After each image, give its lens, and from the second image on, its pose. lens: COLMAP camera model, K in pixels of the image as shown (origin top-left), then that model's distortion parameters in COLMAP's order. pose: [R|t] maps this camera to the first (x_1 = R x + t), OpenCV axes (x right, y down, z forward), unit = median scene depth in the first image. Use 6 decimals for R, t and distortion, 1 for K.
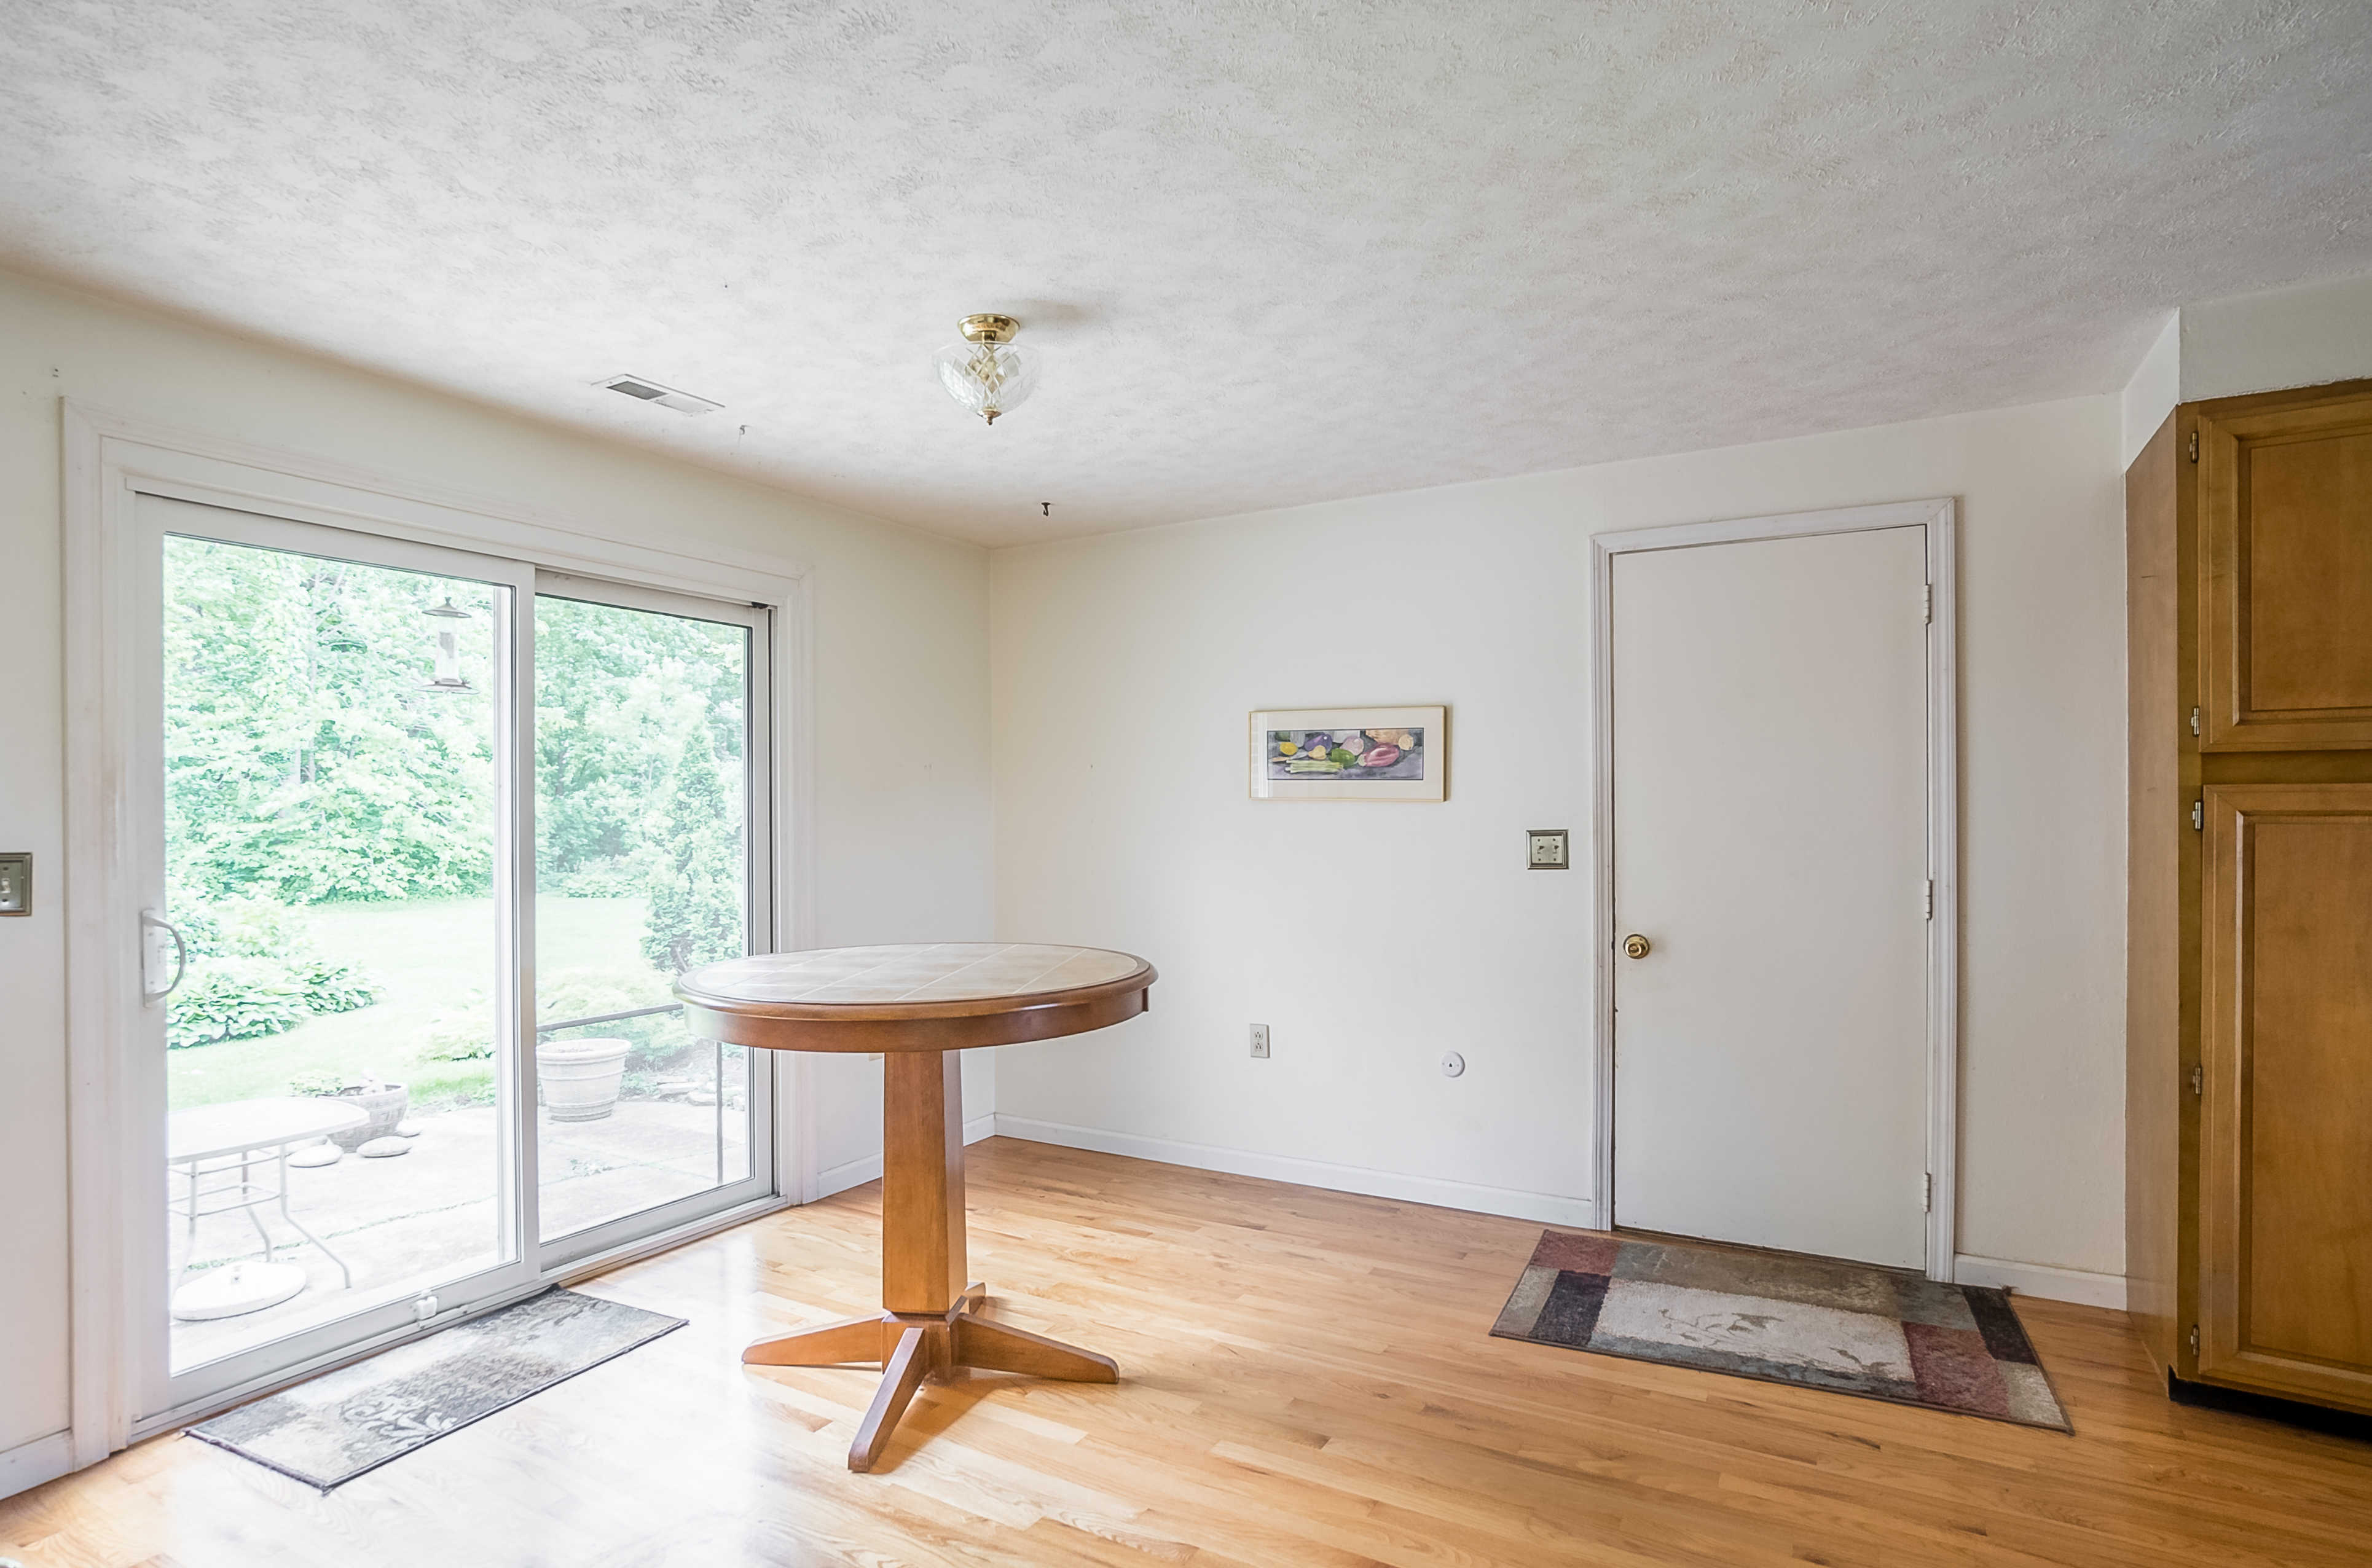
lens RADIAL K [[1210.1, 0, 1178.4], [0, 1210.1, 811.6], [0, 0, 1]] dist [-0.048626, 0.027004]
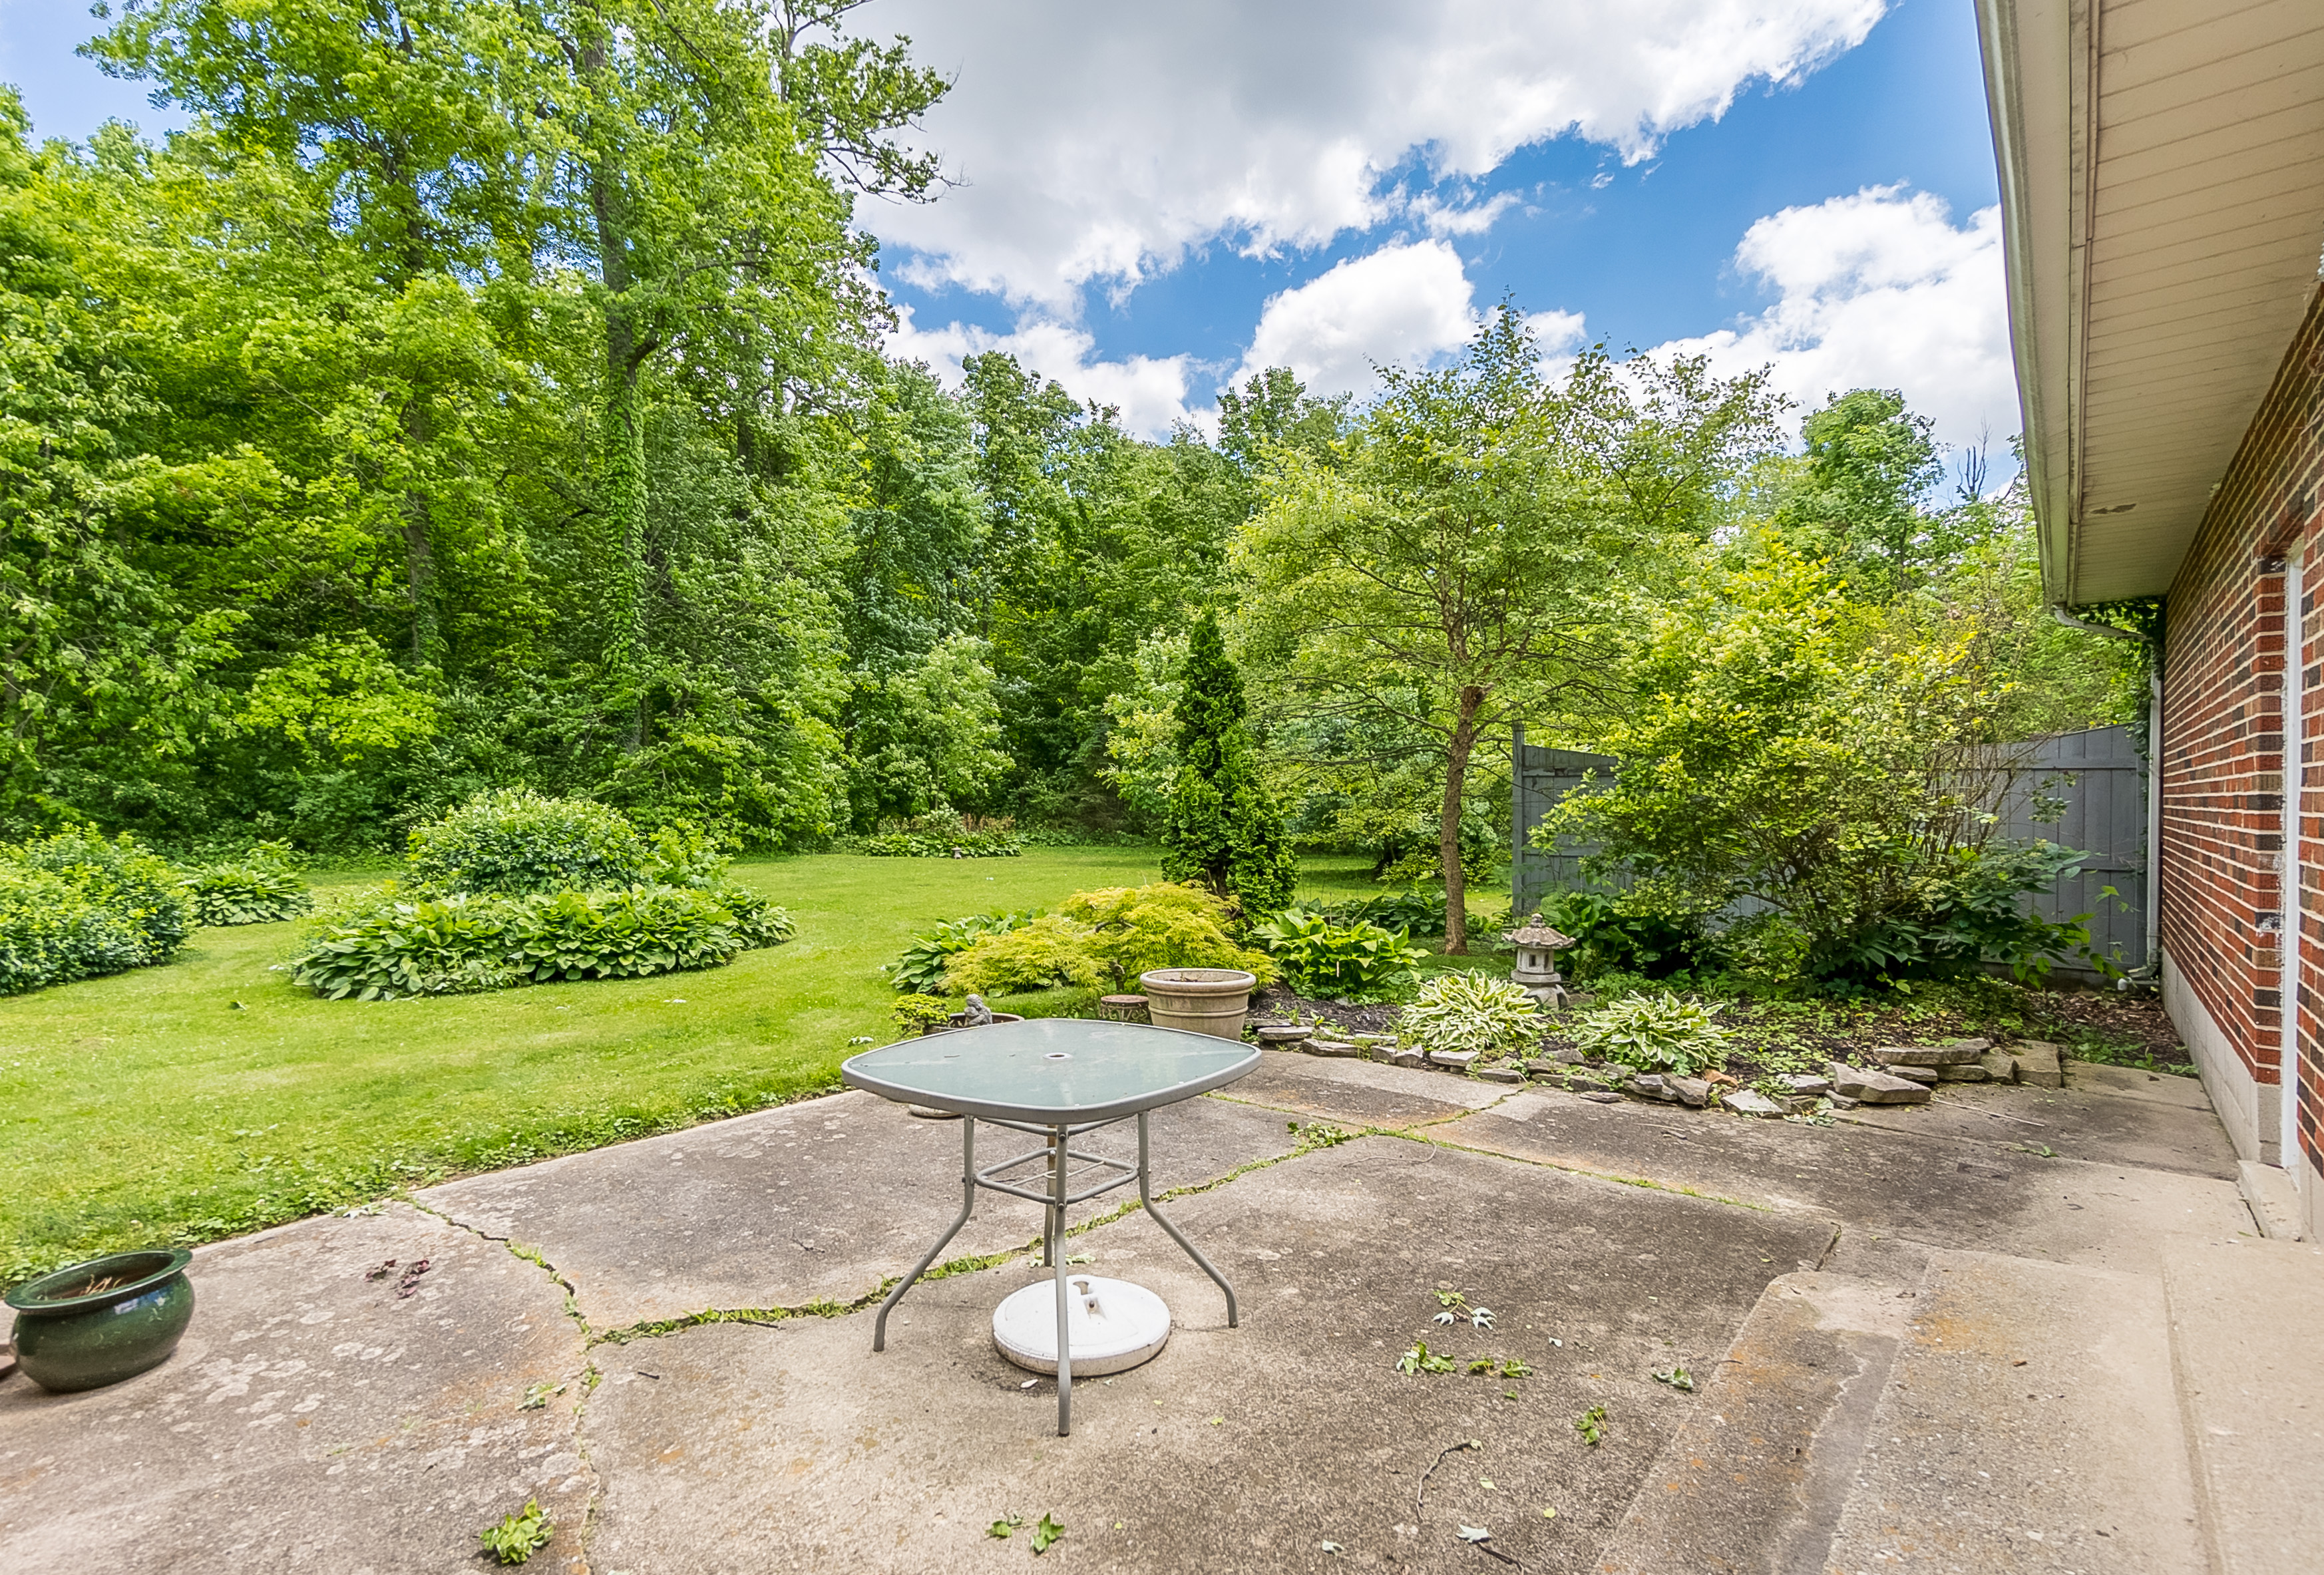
lens RADIAL K [[1132.3, 0, 1162.0], [0, 1132.3, 787.5], [0, 0, 1]] dist [0.001122, 0.000428]
pose [[0.987228, 0.000393, -0.159311, -0.278742], [-0.001710, 0.999965, -0.008130, 0.053675], [0.159303, 0.008299, 0.987195, 0.175631]]
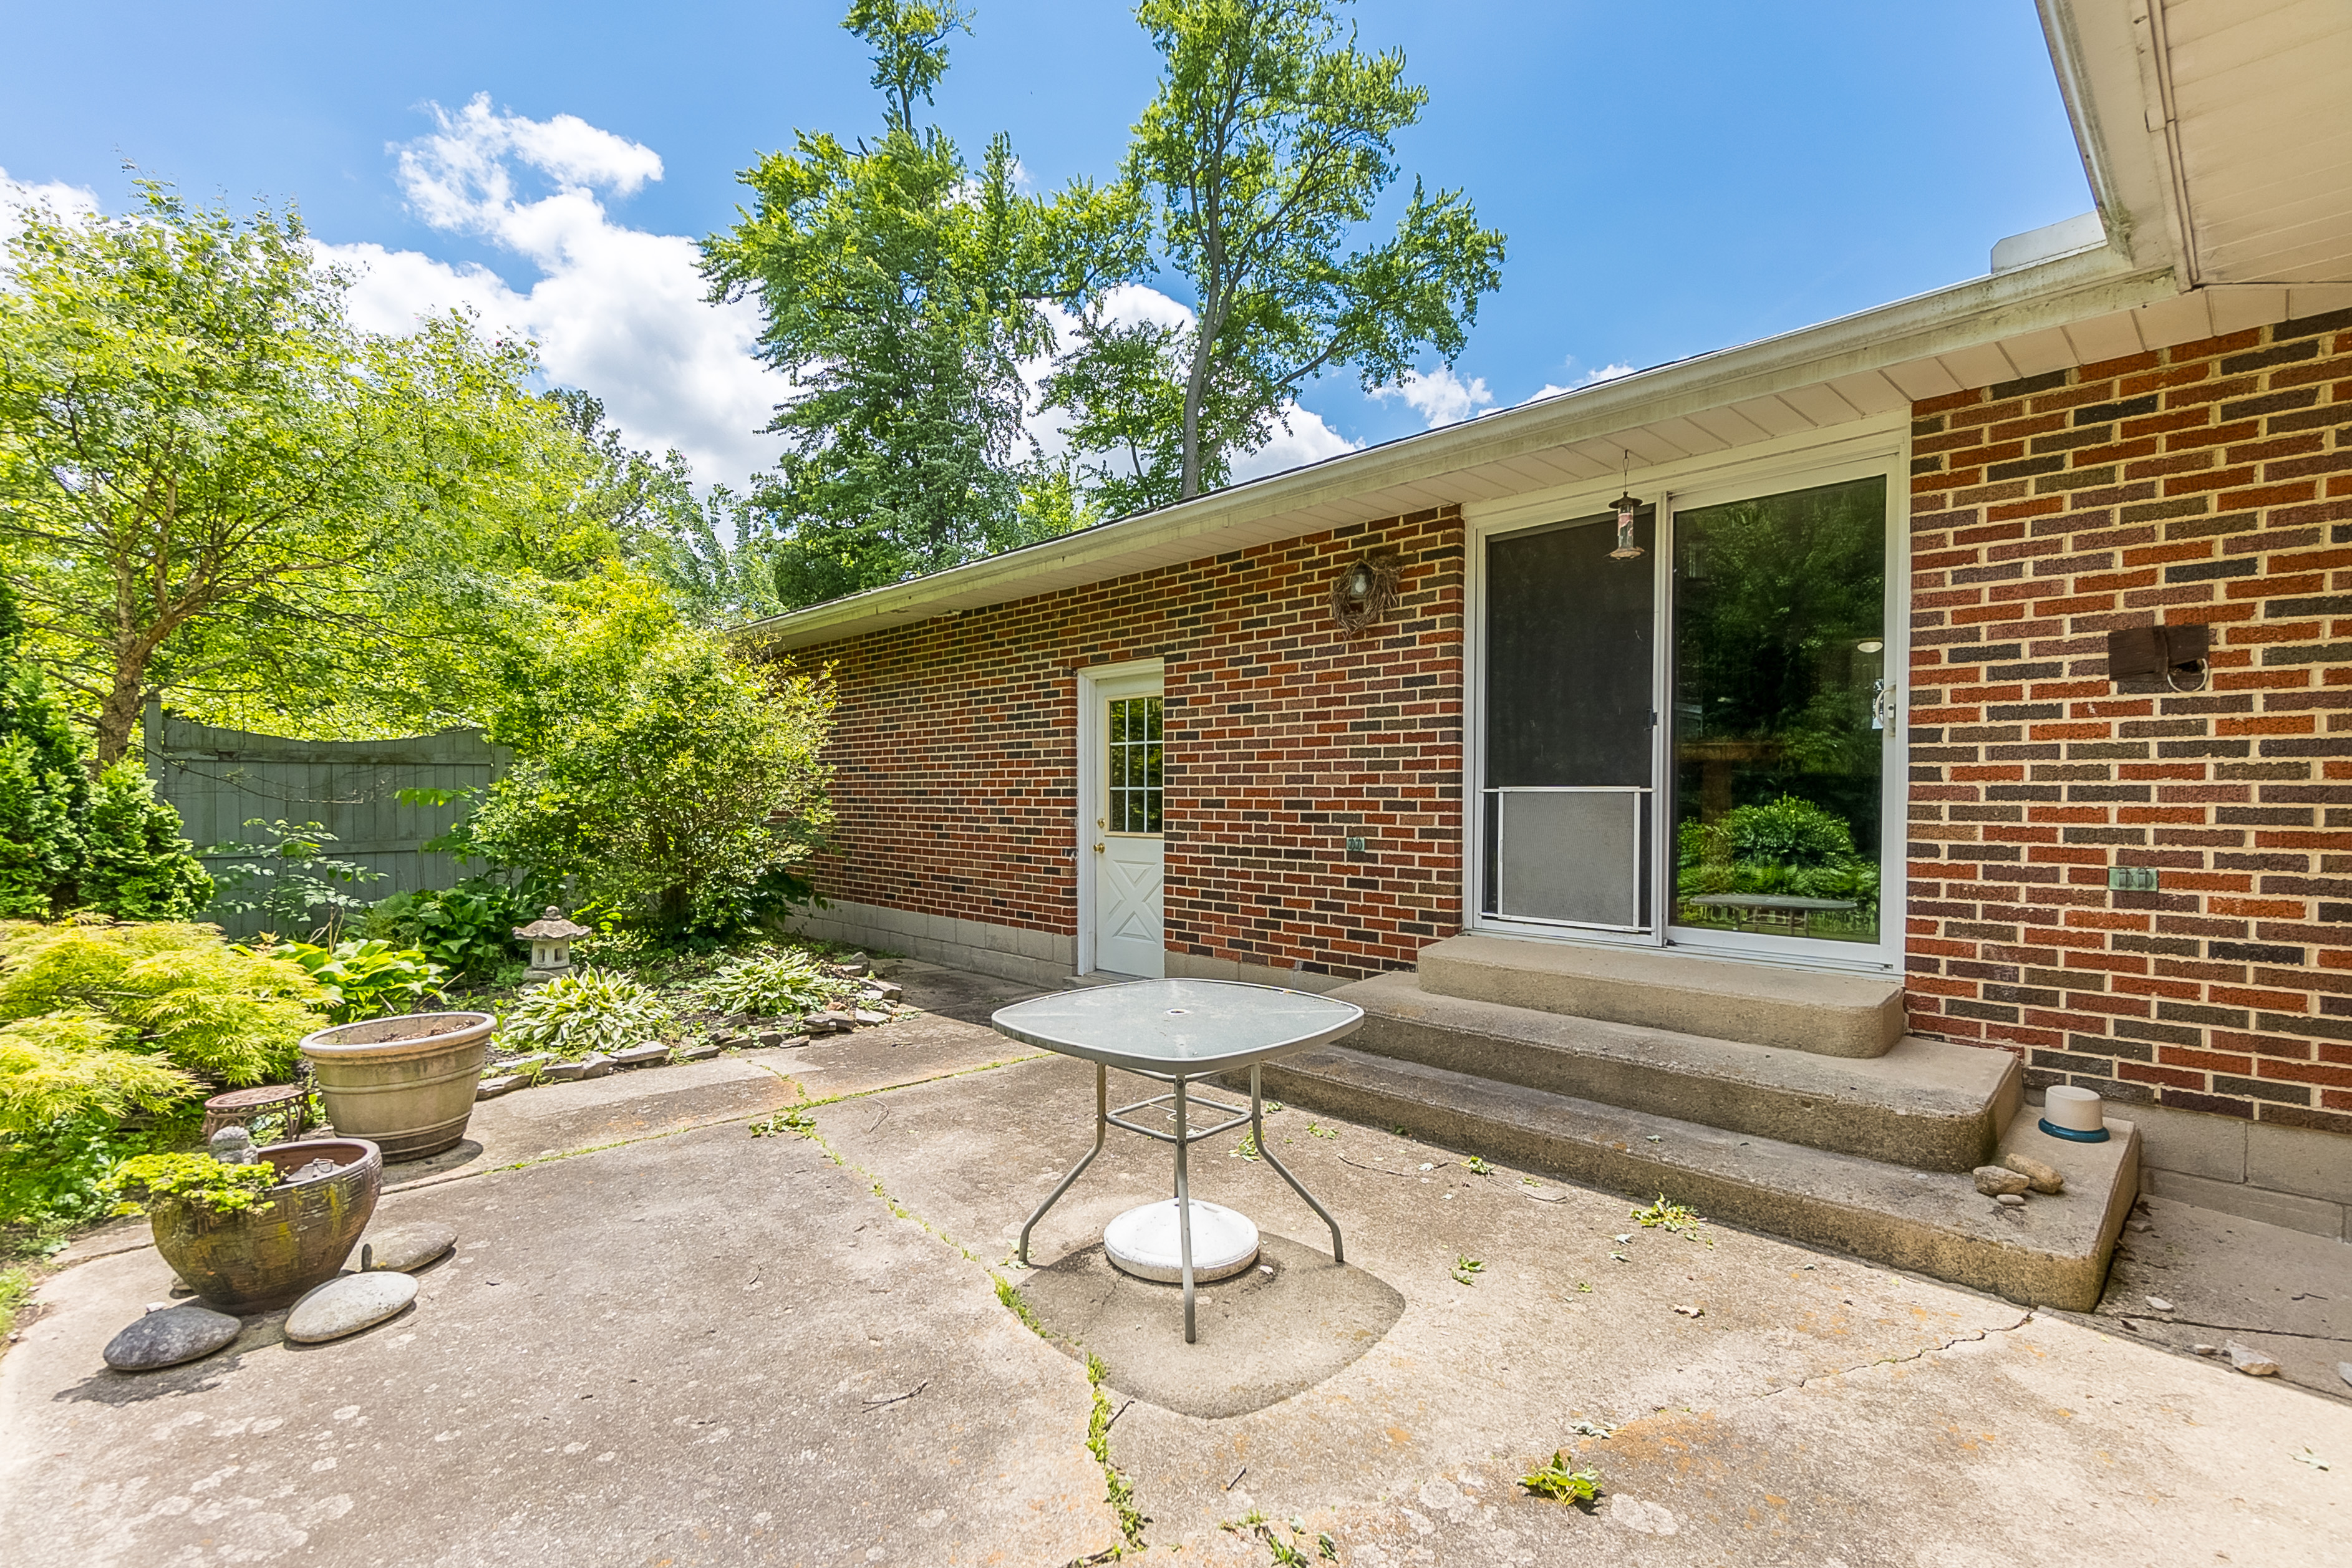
lens RADIAL K [[1040.2, 0, 1132.1], [0, 1040.2, 798.6], [0, 0, 1]] dist [-0.001124, 0.000107]
pose [[0.310090, -0.000419, 0.950707, -0.591355], [-0.004286, 0.999989, 0.001838, 0.057854], [-0.950698, -0.004644, 0.310084, 0.352331]]
